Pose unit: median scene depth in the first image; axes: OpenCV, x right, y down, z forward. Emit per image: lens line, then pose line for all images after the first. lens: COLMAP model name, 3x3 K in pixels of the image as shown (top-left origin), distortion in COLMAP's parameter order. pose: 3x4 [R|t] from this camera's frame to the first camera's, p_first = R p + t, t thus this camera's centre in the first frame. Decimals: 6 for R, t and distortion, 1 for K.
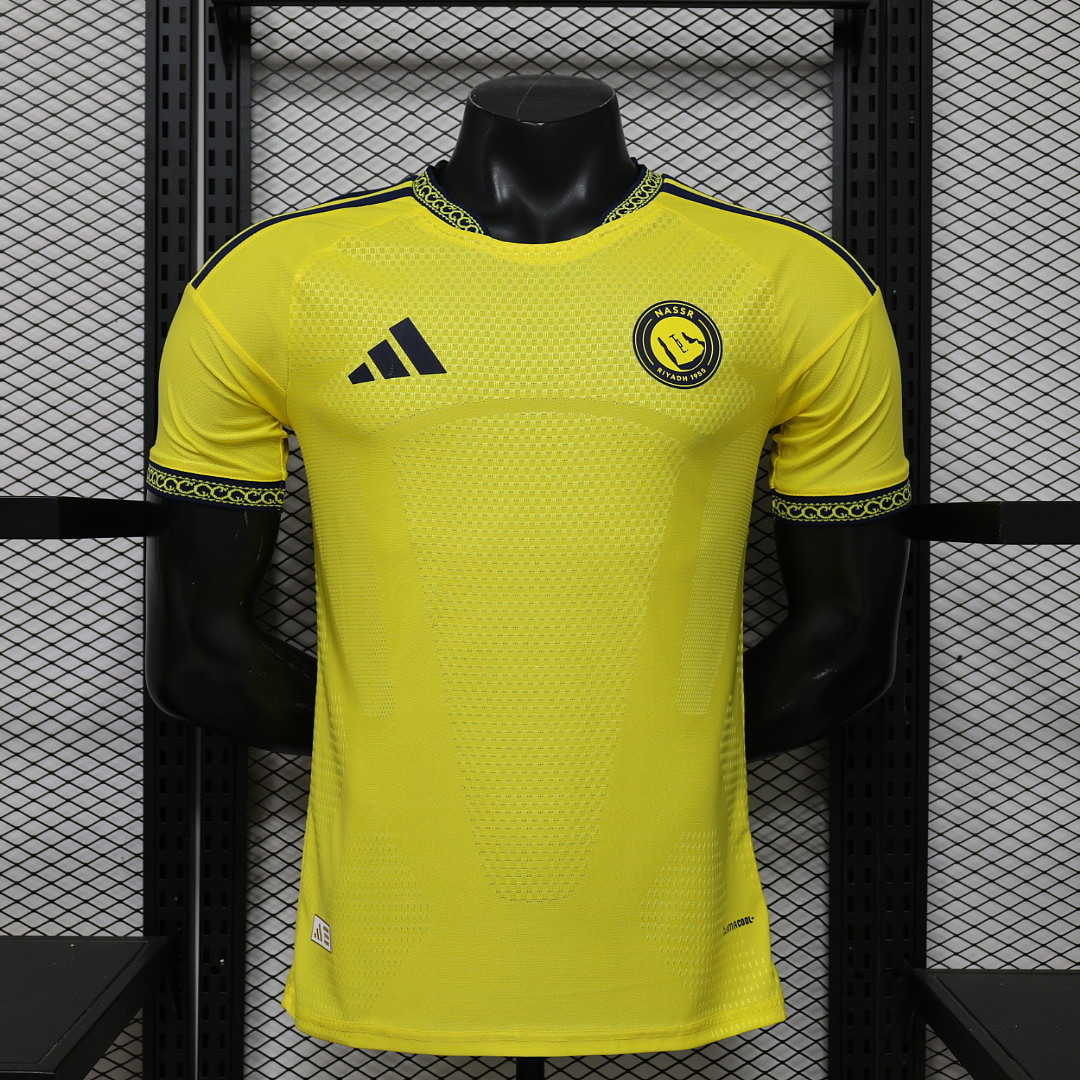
lens RADIAL K [[1337.0, 0, 539.4], [0, 1337.0, 538.0], [0, 0, 1]] dist [-0.018830, 0.000000]
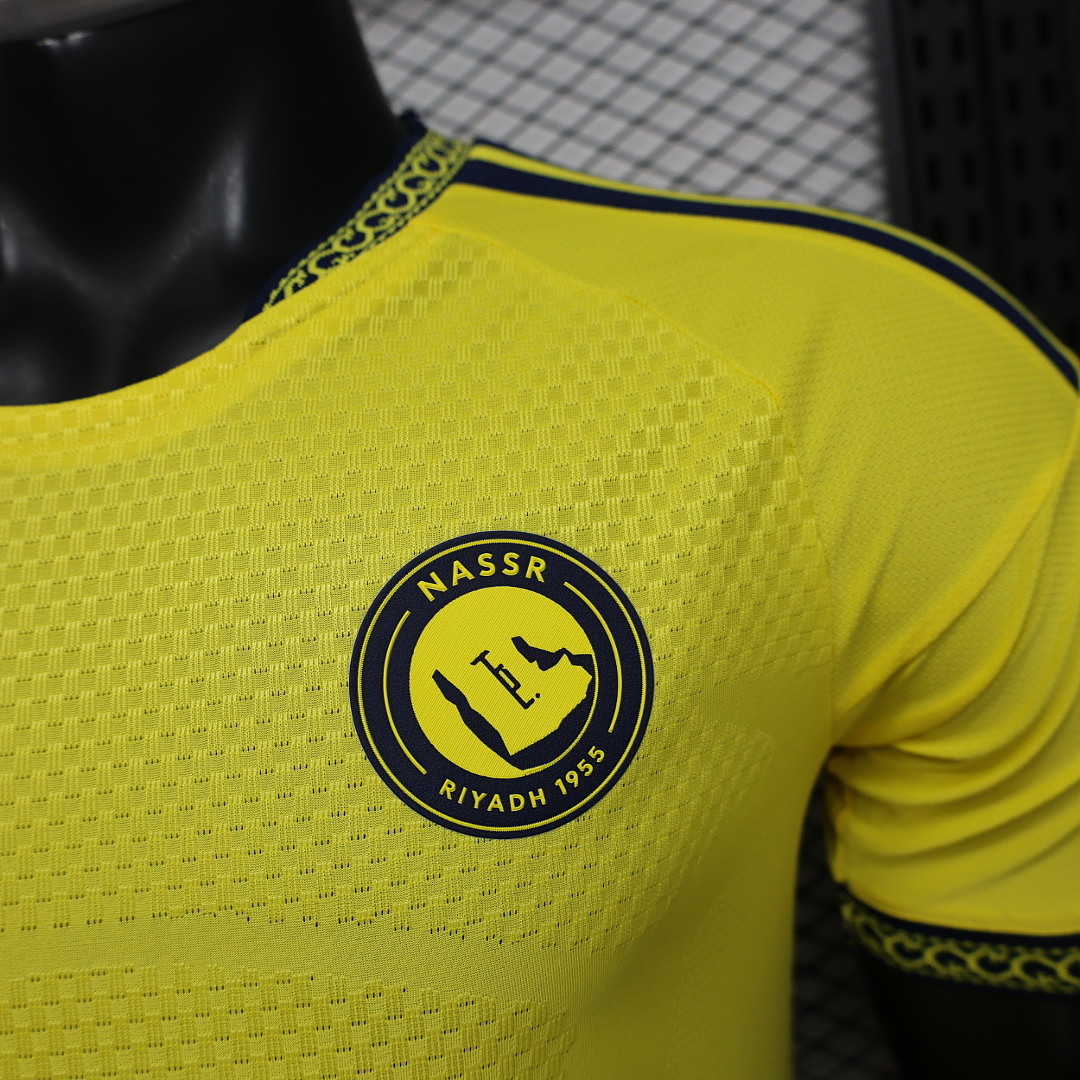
lens RADIAL K [[1063.5, 0, 541.4], [0, 1063.5, 541.4], [0, 0, 1]] dist [-0.004073, 0.000000]
pose [[0.989442, -0.128922, -0.066216, 0.129060], [0.132992, 0.989224, 0.061235, -0.185487], [0.057608, -0.069394, 0.995925, 0.737925]]
